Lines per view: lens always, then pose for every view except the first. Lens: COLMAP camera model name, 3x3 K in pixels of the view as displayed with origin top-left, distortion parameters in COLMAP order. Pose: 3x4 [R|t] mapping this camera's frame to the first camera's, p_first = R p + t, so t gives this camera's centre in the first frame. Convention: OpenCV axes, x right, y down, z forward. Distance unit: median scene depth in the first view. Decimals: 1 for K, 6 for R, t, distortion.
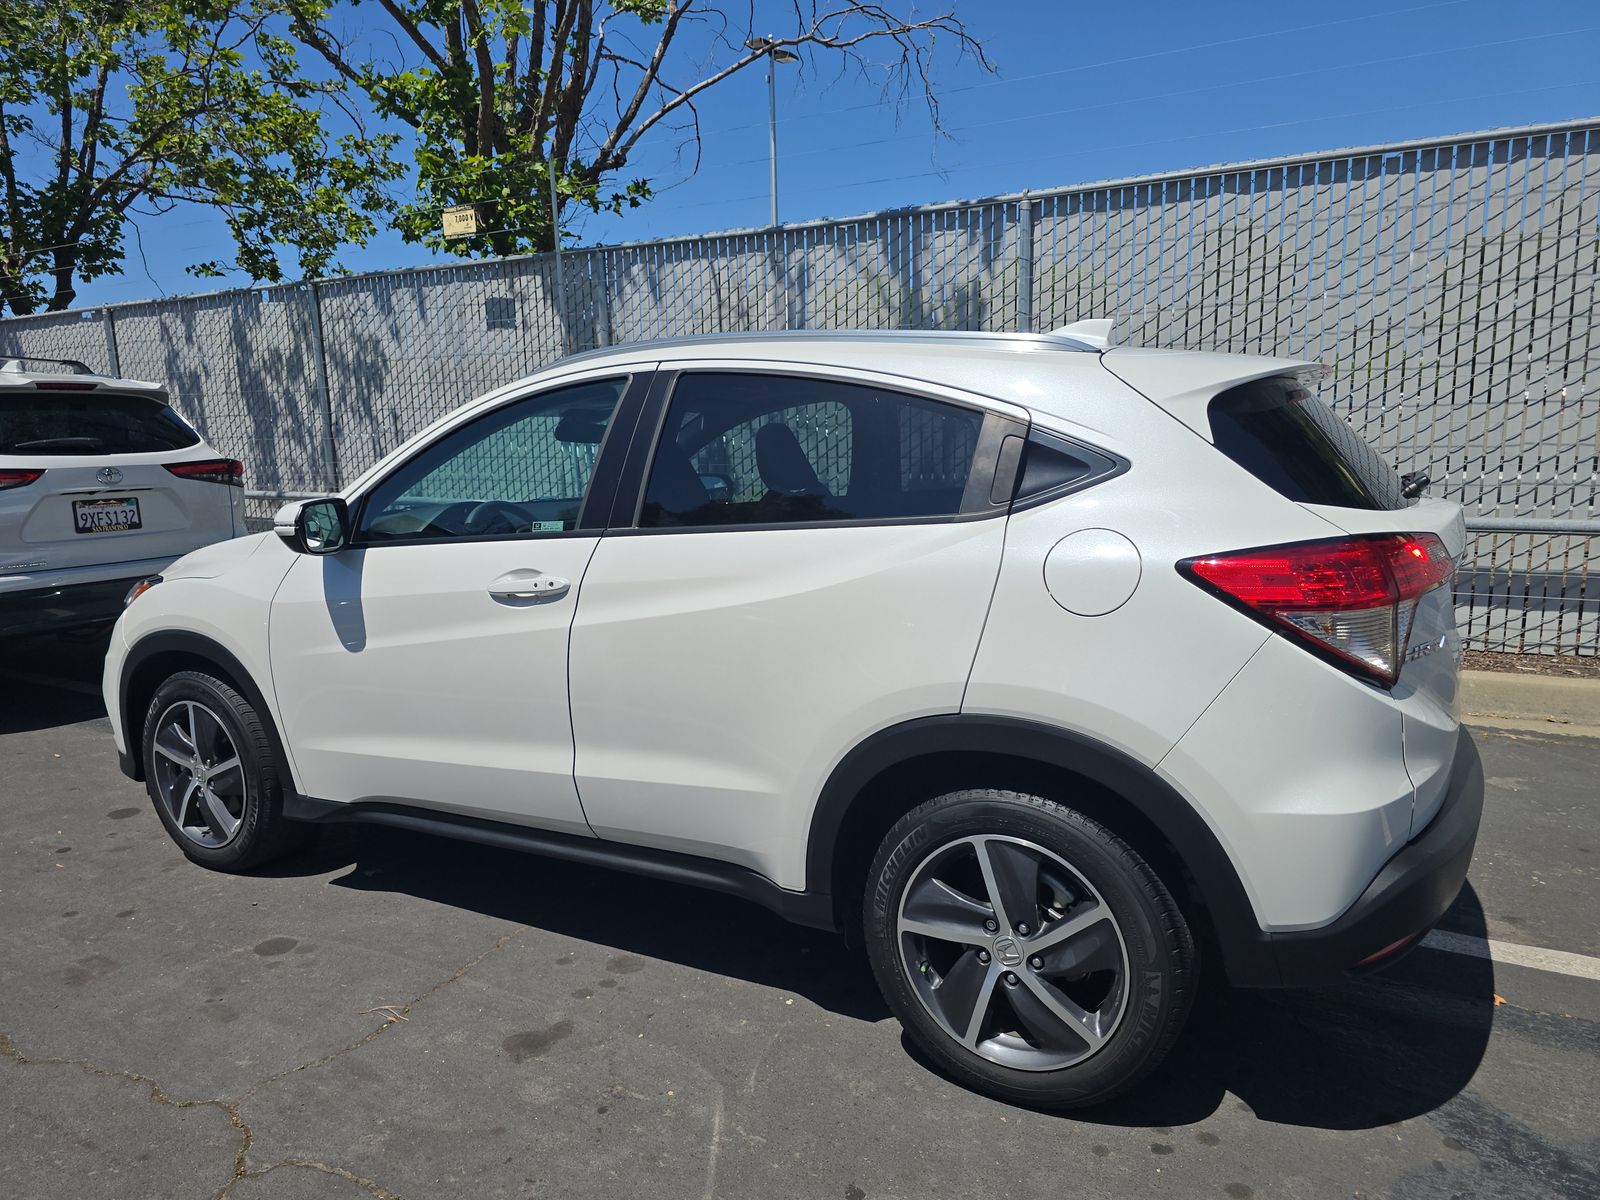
lens RADIAL K [[1120.0, 0, 800.0], [0, 1120.0, 600.0], [0, 0, 1]] dist [-0.006800, -0.004059]
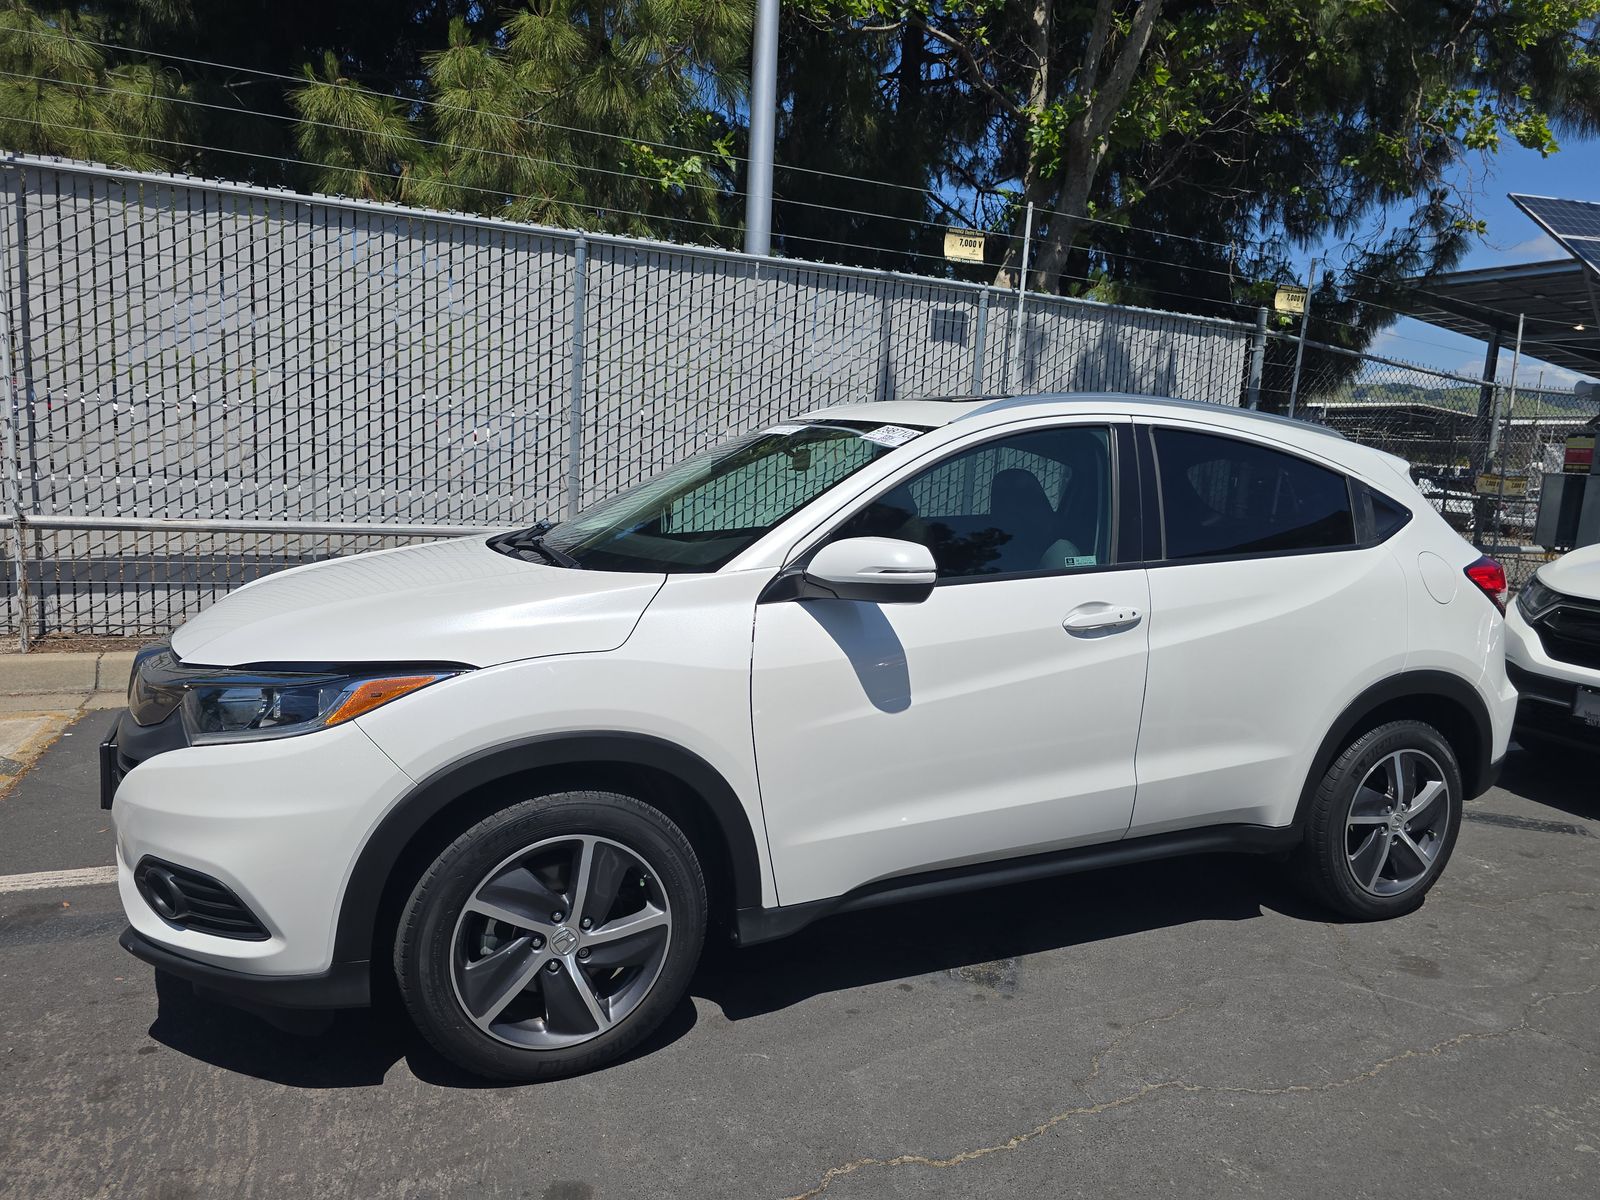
lens RADIAL K [[1055.0, 0, 800.0], [0, 1055.0, 600.0], [0, 0, 1]] dist [0.037962, 0.003780]
pose [[0.597184, -0.065808, 0.799400, -1.205251], [0.063063, 0.997396, 0.034997, -0.081767], [-0.799621, 0.029513, 0.599779, 0.615996]]
